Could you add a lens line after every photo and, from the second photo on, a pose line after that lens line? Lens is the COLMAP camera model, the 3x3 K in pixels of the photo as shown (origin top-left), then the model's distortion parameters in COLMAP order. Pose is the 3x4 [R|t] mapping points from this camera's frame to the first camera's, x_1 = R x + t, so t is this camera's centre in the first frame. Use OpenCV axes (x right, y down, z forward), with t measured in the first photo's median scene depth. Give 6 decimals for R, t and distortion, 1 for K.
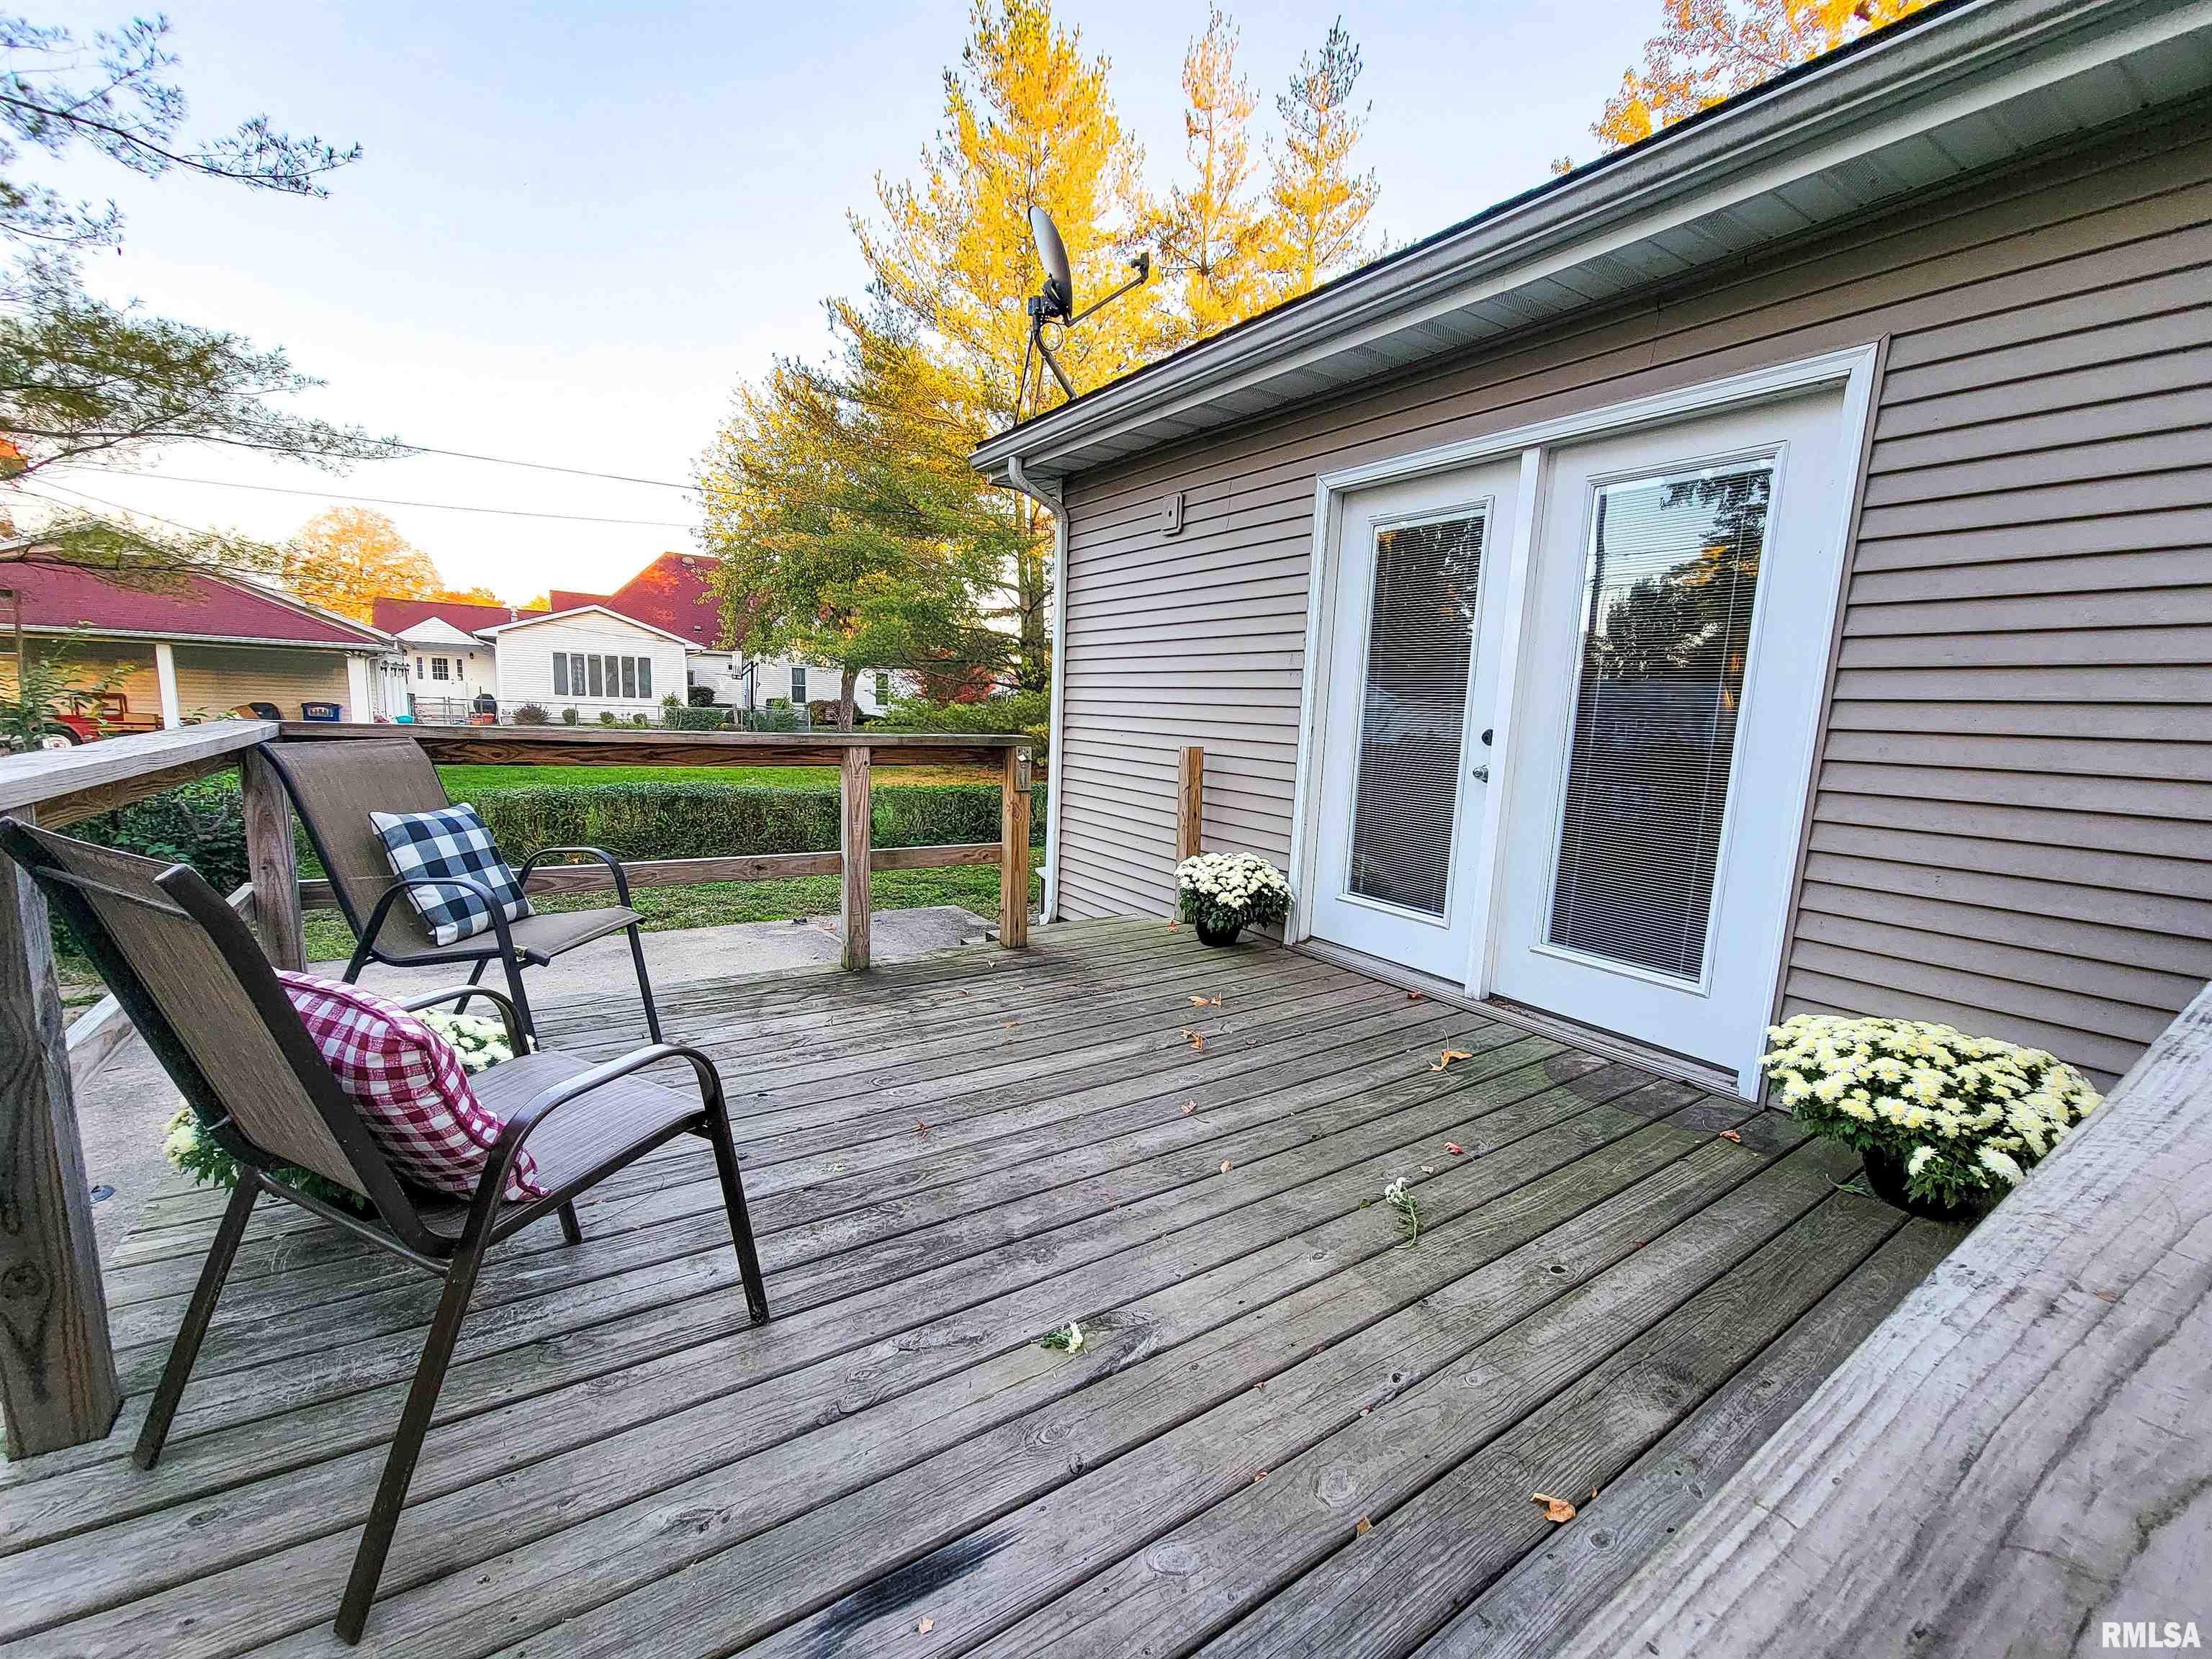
lens RADIAL K [[902.2, 0, 1118.9], [0, 902.2, 843.4], [0, 0, 1]] dist [-0.004819, -0.000952]
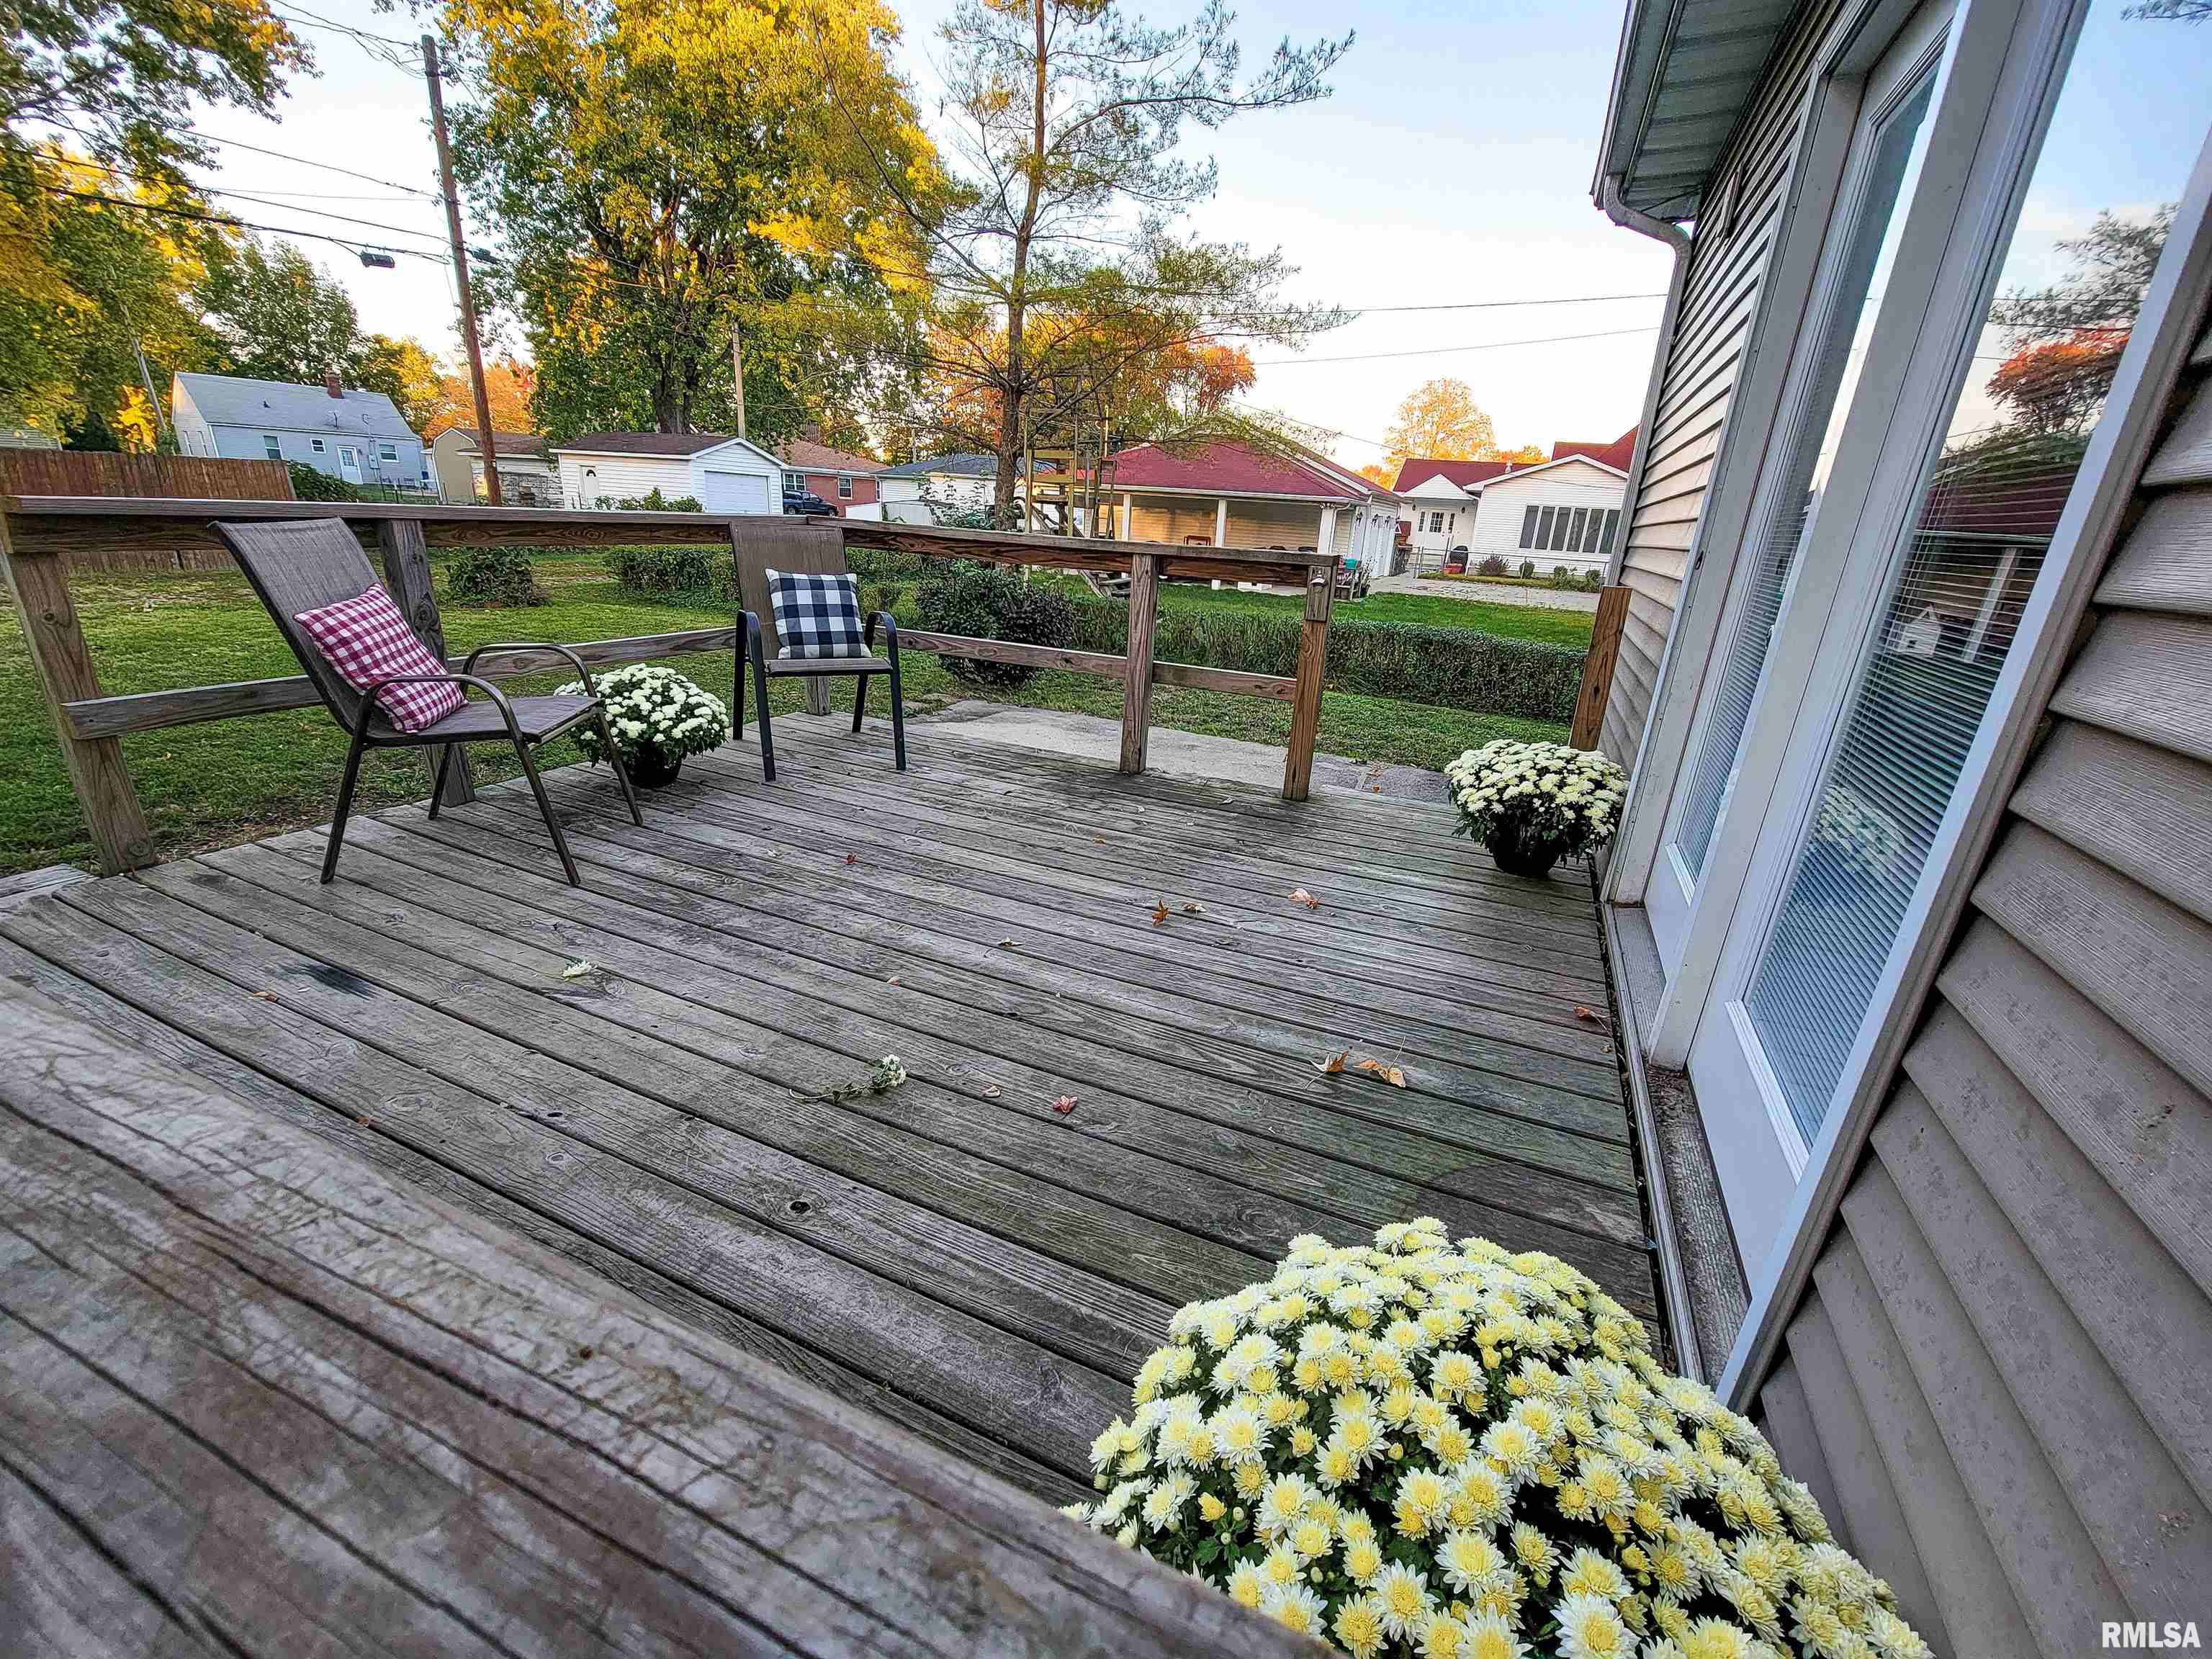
lens RADIAL K [[902.2, 0, 1118.9], [0, 902.2, 843.4], [0, 0, 1]] dist [-0.004819, -0.000952]
pose [[0.527641, 0.282653, -0.801063, 0.699878], [-0.163020, 0.959183, 0.231067, -0.029104], [0.833678, 0.008669, 0.552182, 0.481784]]
